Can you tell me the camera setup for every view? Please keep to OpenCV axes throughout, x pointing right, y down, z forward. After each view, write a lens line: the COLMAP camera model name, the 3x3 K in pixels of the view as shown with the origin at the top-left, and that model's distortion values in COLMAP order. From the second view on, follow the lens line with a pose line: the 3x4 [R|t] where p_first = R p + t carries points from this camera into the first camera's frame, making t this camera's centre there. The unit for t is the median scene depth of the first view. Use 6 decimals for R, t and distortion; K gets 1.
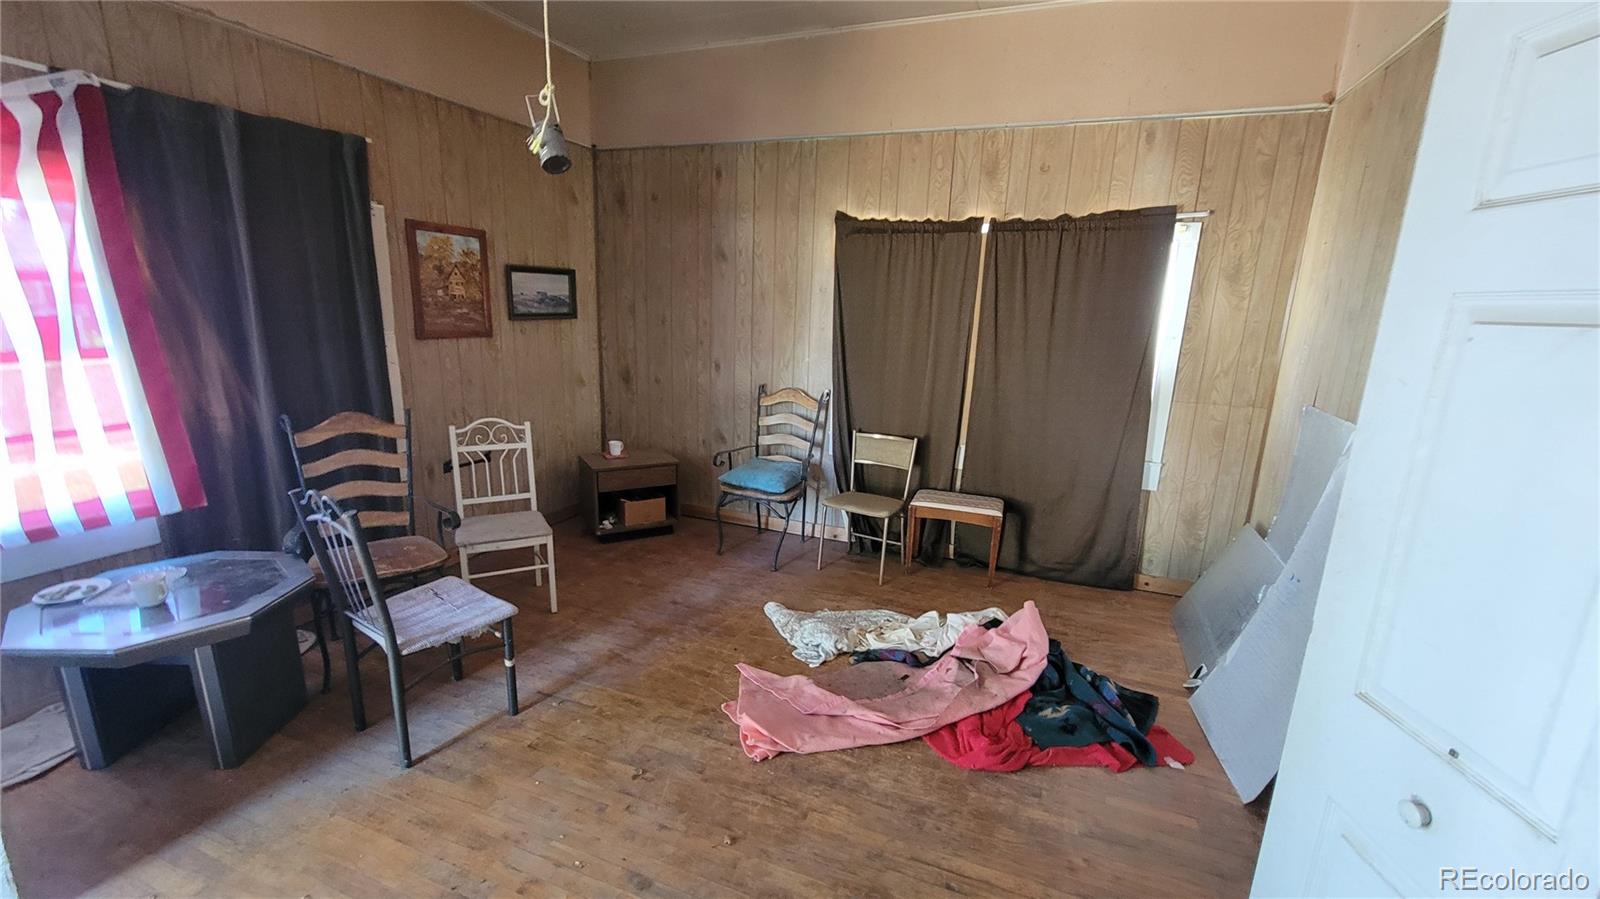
lens RADIAL K [[649.2, 0, 800.8], [0, 649.2, 463.0], [0, 0, 1]] dist [0.001030, 0.000133]
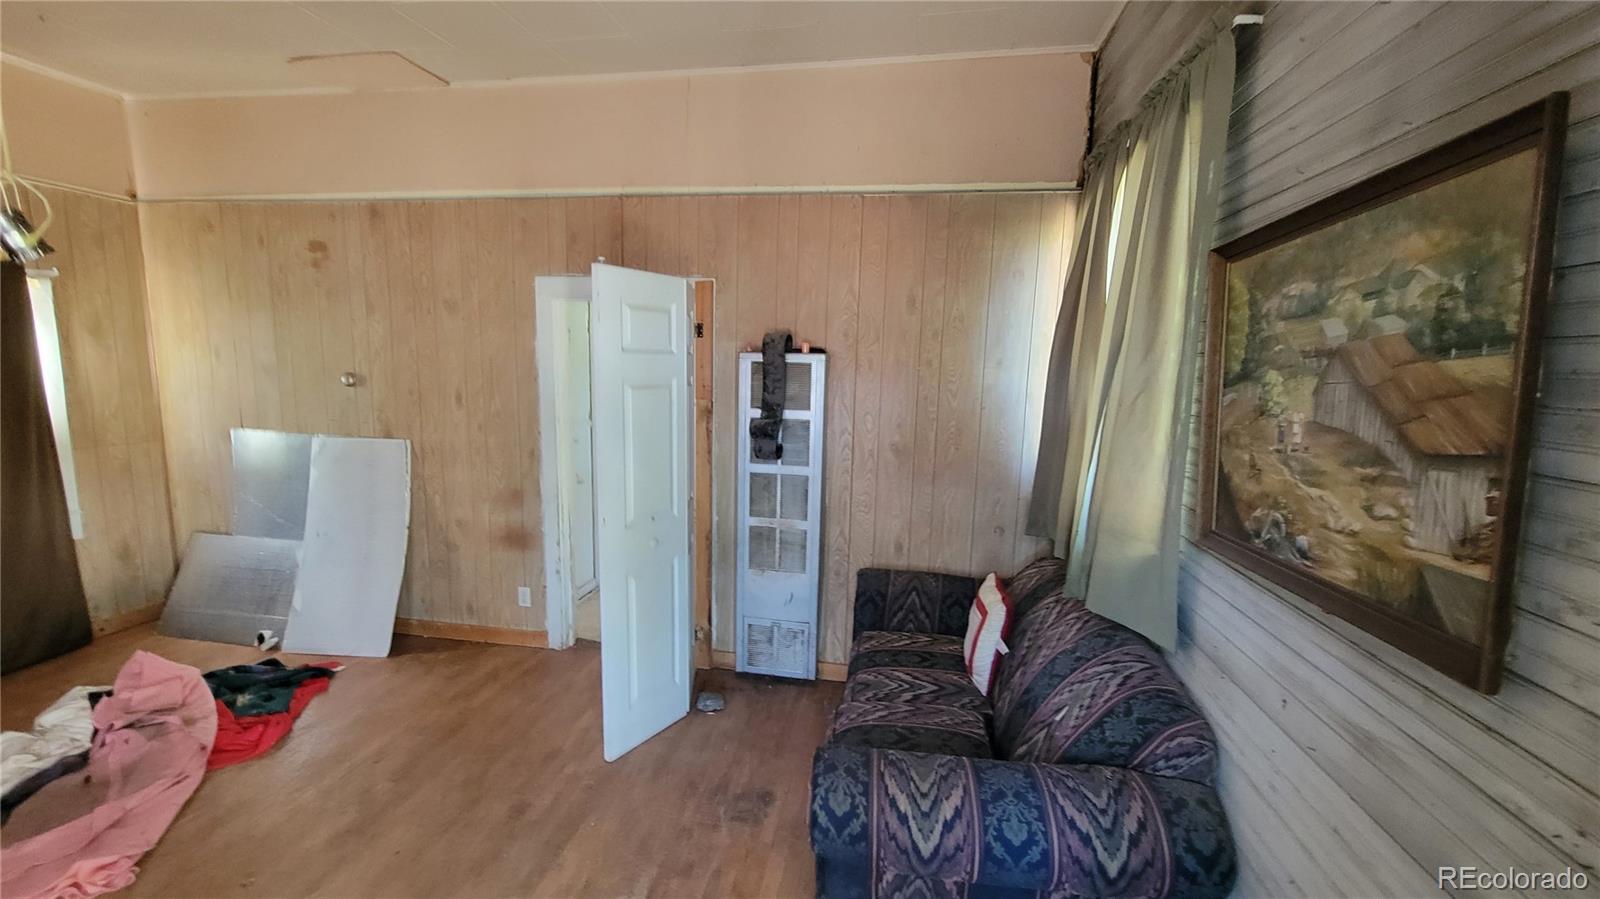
lens RADIAL K [[649.2, 0, 800.8], [0, 649.2, 463.0], [0, 0, 1]] dist [0.001030, 0.000133]
pose [[-0.209382, -0.180119, 0.961102, -0.660981], [0.201256, 0.953907, 0.222615, -0.071110], [-0.956899, 0.240039, -0.163481, 0.075034]]
